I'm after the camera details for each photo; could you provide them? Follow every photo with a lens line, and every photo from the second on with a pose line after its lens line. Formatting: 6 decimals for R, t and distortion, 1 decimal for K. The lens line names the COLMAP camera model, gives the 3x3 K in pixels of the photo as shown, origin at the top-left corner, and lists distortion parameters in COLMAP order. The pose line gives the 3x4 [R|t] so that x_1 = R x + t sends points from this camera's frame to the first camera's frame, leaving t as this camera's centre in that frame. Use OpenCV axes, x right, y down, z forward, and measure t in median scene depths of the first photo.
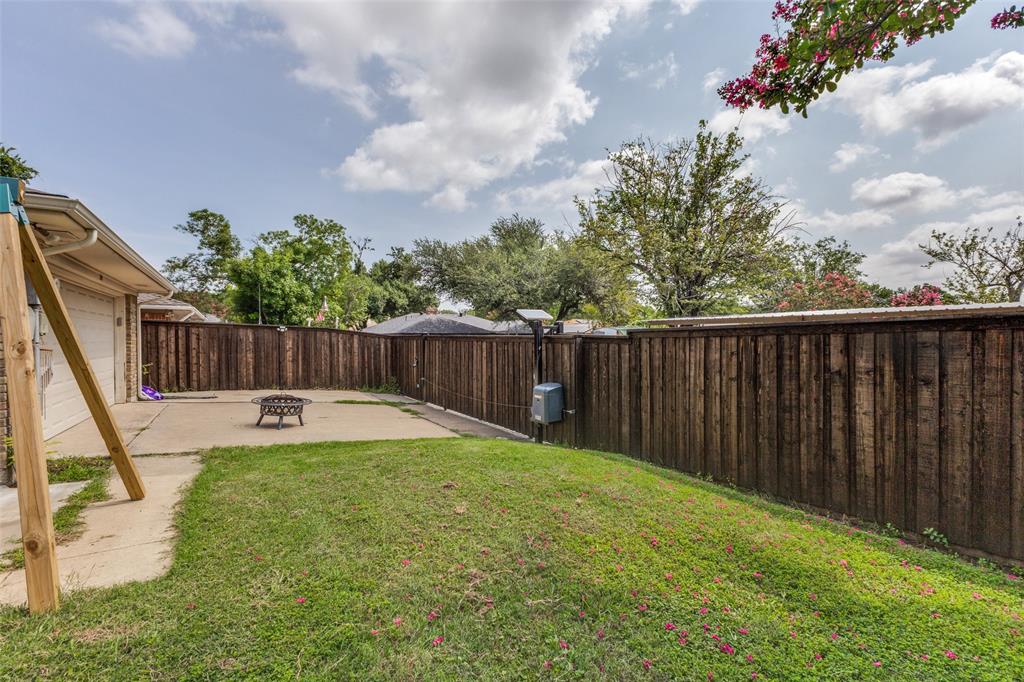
lens RADIAL K [[442.9, 0, 513.4], [0, 442.9, 337.9], [0, 0, 1]] dist [0.011982, -0.000024]
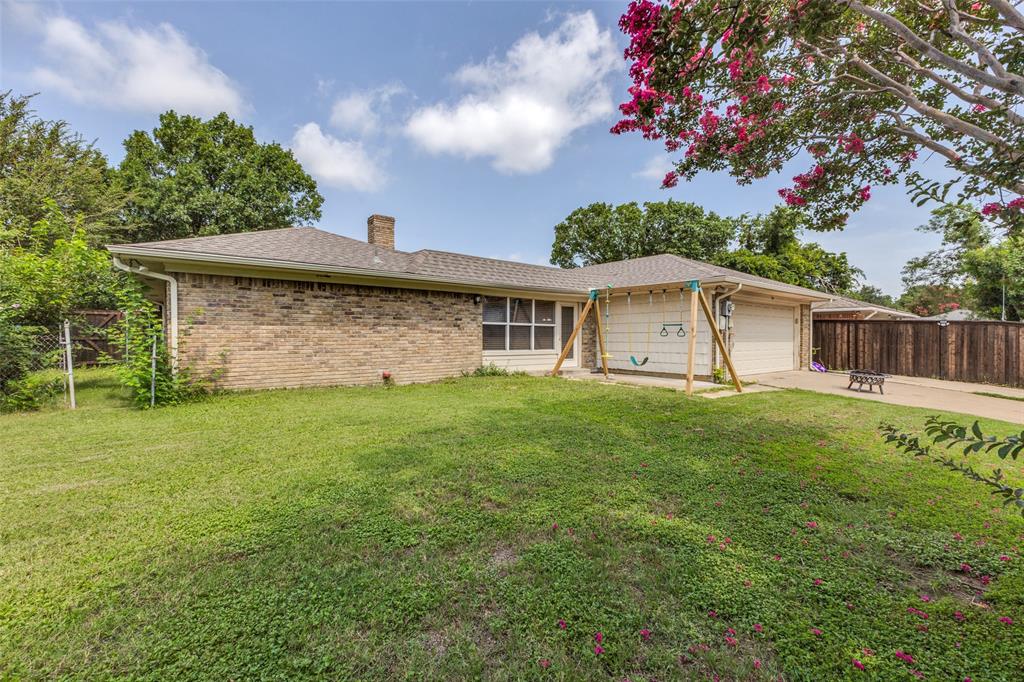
lens RADIAL K [[442.9, 0, 513.4], [0, 442.9, 337.9], [0, 0, 1]] dist [0.011982, -0.000024]
pose [[0.119732, 0.012122, -0.992732, 0.393845], [-0.008674, 0.999900, 0.011164, 0.010609], [0.992768, 0.007275, 0.119826, -0.150271]]
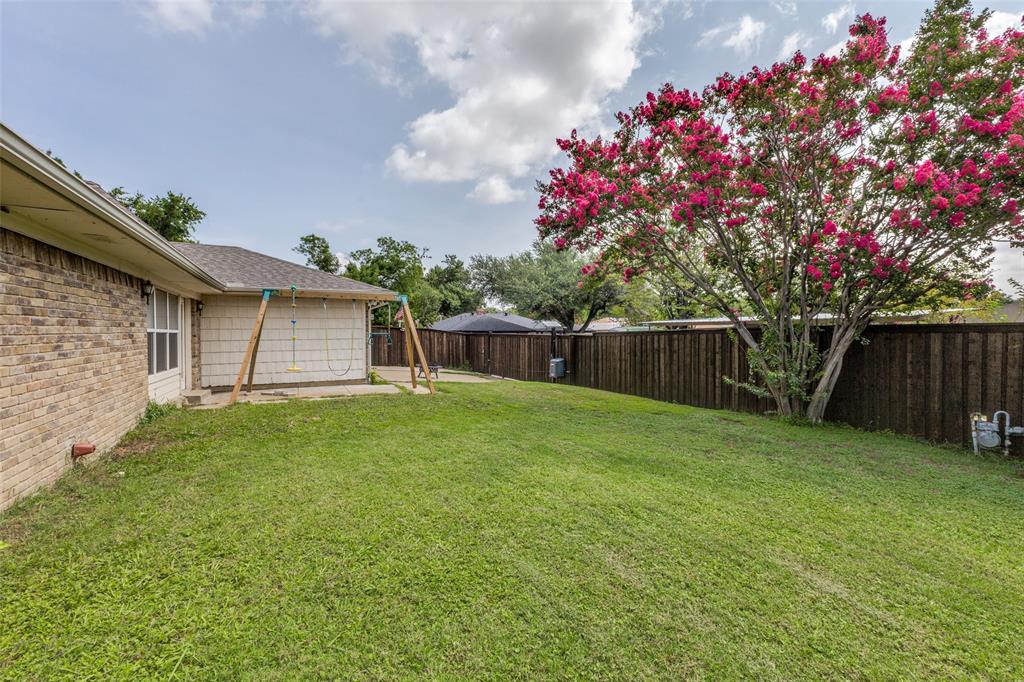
lens RADIAL K [[442.9, 0, 513.4], [0, 442.9, 337.9], [0, 0, 1]] dist [0.011982, -0.000024]
pose [[0.995499, 0.004941, -0.094640, 0.034908], [-0.004177, 0.999957, 0.008268, -0.003356], [0.094677, -0.007836, 0.995477, -0.534322]]
